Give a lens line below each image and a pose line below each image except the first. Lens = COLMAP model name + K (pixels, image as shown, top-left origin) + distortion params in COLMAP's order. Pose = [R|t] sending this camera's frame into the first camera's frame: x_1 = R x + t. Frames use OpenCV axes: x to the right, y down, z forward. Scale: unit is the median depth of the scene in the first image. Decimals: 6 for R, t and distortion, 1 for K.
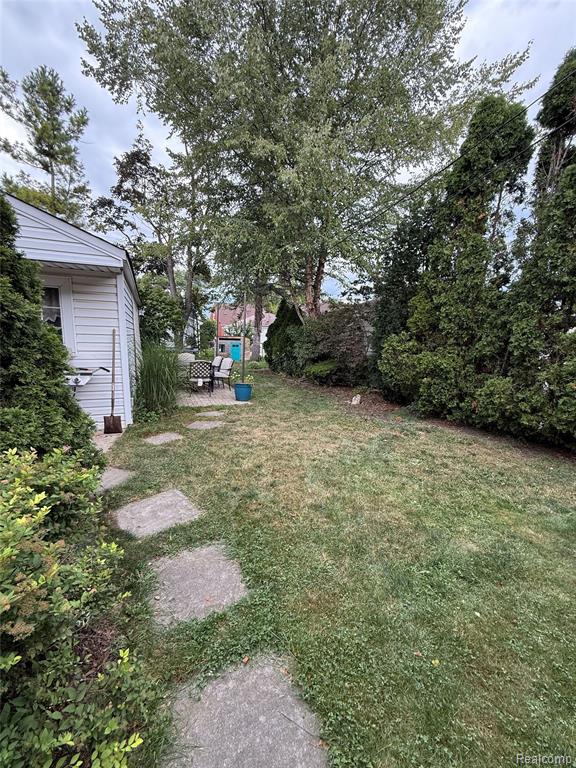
lens RADIAL K [[309.5, 0, 287.6], [0, 309.5, 381.6], [0, 0, 1]] dist [0.002449, 0.000122]
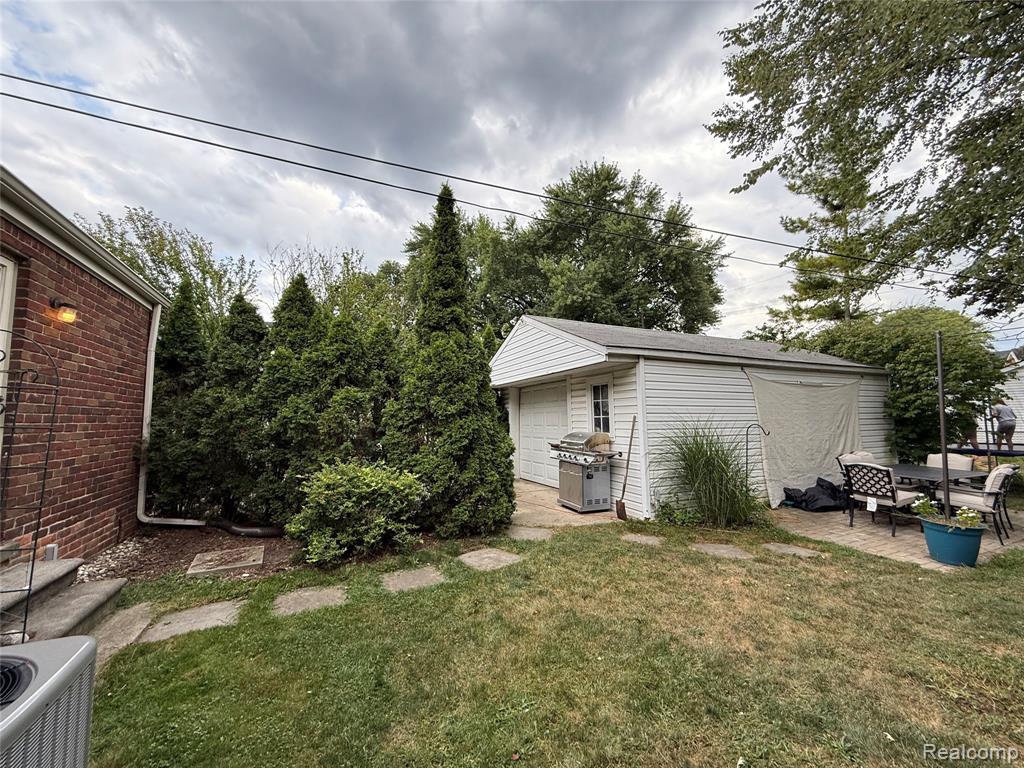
lens RADIAL K [[412.7, 0, 513.4], [0, 412.7, 381.8], [0, 0, 1]] dist [0.002449, 0.000122]
pose [[0.011583, -0.113778, -0.993439, 0.730881], [-0.138078, 0.983806, -0.114284, -0.062566], [0.990354, 0.138496, -0.004315, 0.539016]]
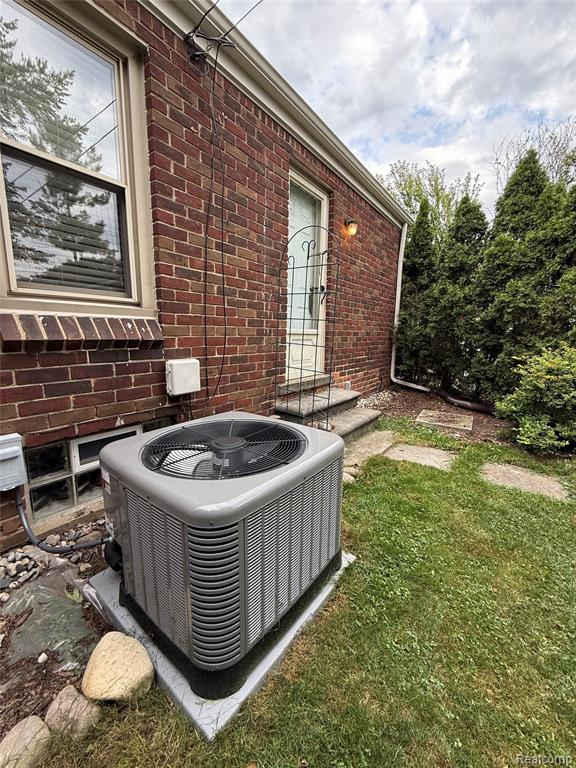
lens RADIAL K [[309.5, 0, 286.7], [0, 309.5, 382.7], [0, 0, 1]] dist [0.002449, 0.000122]
pose [[-0.873907, 0.041661, -0.484305, 0.550562], [-0.108721, 0.954328, 0.278277, 0.023847], [0.473780, 0.295842, -0.829464, 0.432065]]
